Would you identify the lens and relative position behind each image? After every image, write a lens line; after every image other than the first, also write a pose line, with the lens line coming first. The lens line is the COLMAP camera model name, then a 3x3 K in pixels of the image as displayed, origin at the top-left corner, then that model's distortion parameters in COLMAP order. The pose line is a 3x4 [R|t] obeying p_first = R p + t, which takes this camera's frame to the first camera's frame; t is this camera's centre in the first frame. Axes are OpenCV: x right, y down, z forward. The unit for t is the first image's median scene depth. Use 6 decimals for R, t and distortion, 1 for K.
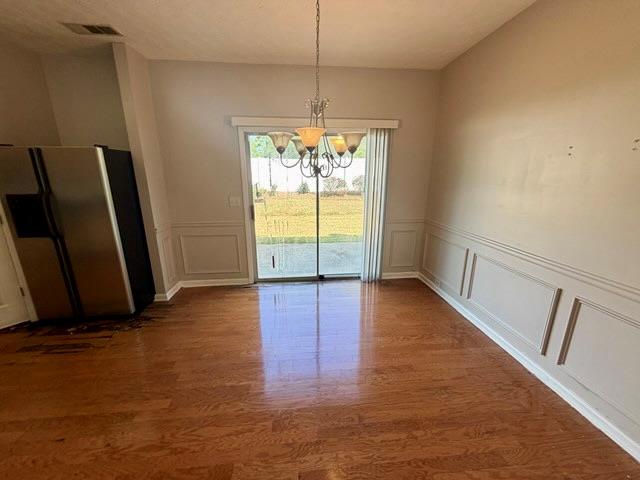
lens RADIAL K [[255.1, 0, 319.1], [0, 255.1, 239.6], [0, 0, 1]] dist [-0.000771, 0.000076]
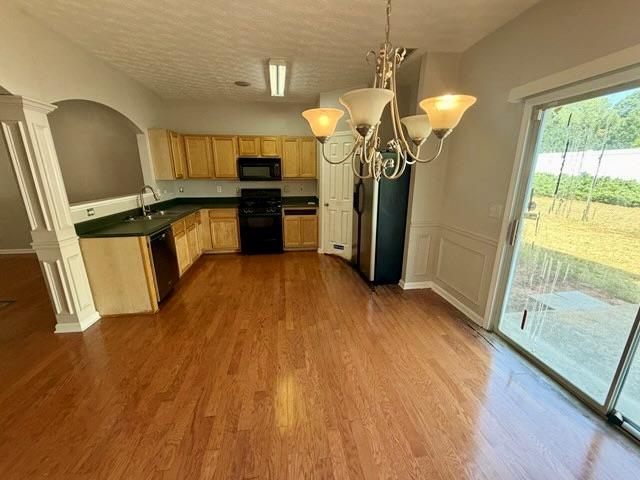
lens RADIAL K [[255.1, 0, 318.4], [0, 255.1, 239.6], [0, 0, 1]] dist [-0.000771, 0.000076]
pose [[0.036622, 0.259168, -0.965138, 0.360748], [-0.251170, 0.937170, 0.242128, -0.122052], [0.967250, 0.233547, 0.099416, 0.463239]]
